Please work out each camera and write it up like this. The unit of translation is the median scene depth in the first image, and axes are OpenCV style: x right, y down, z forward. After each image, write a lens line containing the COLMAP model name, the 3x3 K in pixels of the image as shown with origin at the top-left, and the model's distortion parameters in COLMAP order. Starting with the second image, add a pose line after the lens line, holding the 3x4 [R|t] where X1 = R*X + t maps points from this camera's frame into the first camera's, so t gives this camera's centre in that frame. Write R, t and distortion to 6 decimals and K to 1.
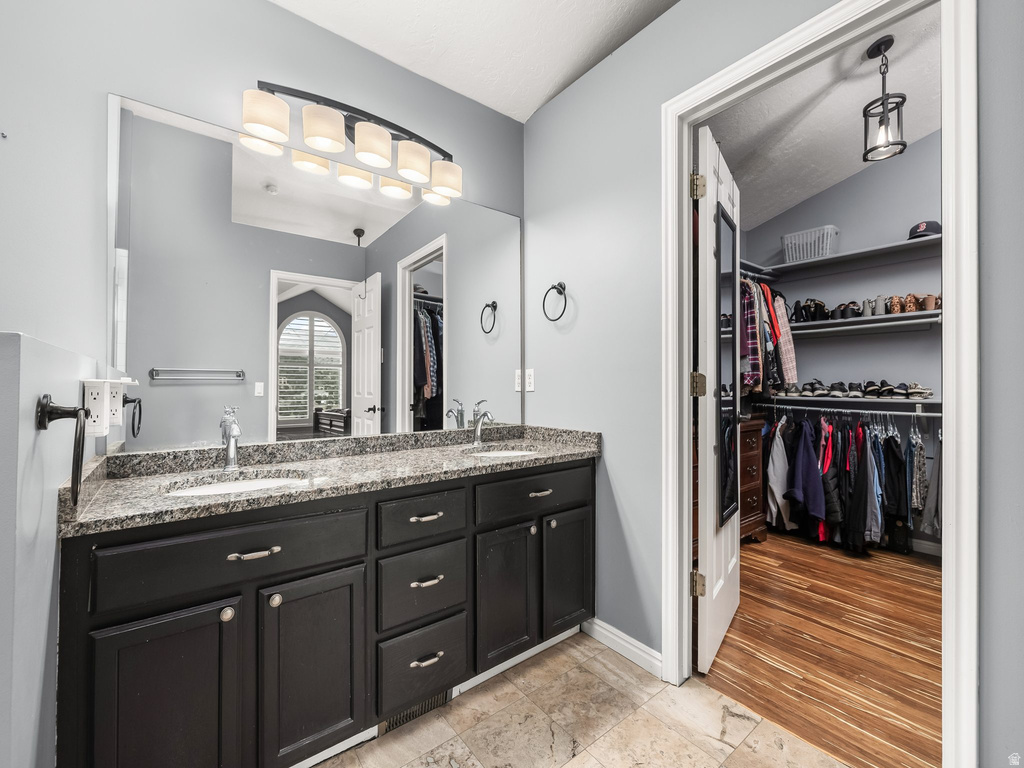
lens RADIAL K [[424.9, 0, 510.8], [0, 424.9, 386.2], [0, 0, 1]] dist [-0.002339, 0.001581]
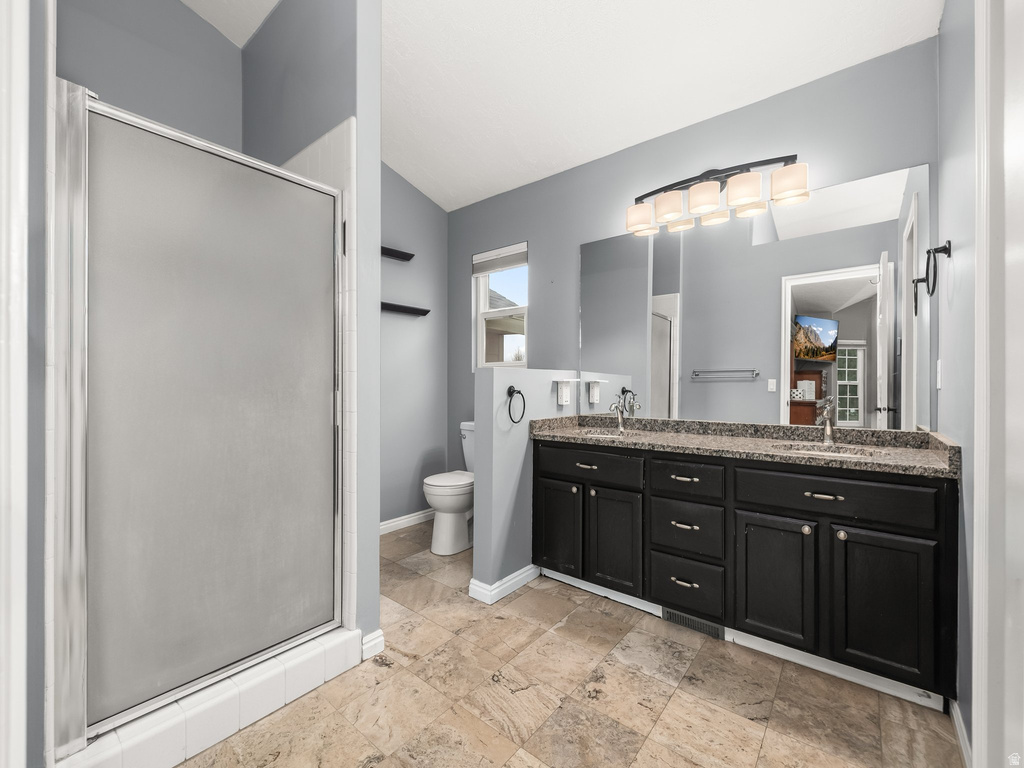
lens RADIAL K [[424.9, 0, 512.3], [0, 424.9, 386.7], [0, 0, 1]] dist [-0.002339, 0.001581]
pose [[0.254194, 0.007306, -0.967126, 0.809268], [0.001488, 0.999967, 0.007945, 0.001335], [0.967152, -0.003459, 0.254175, 0.098774]]
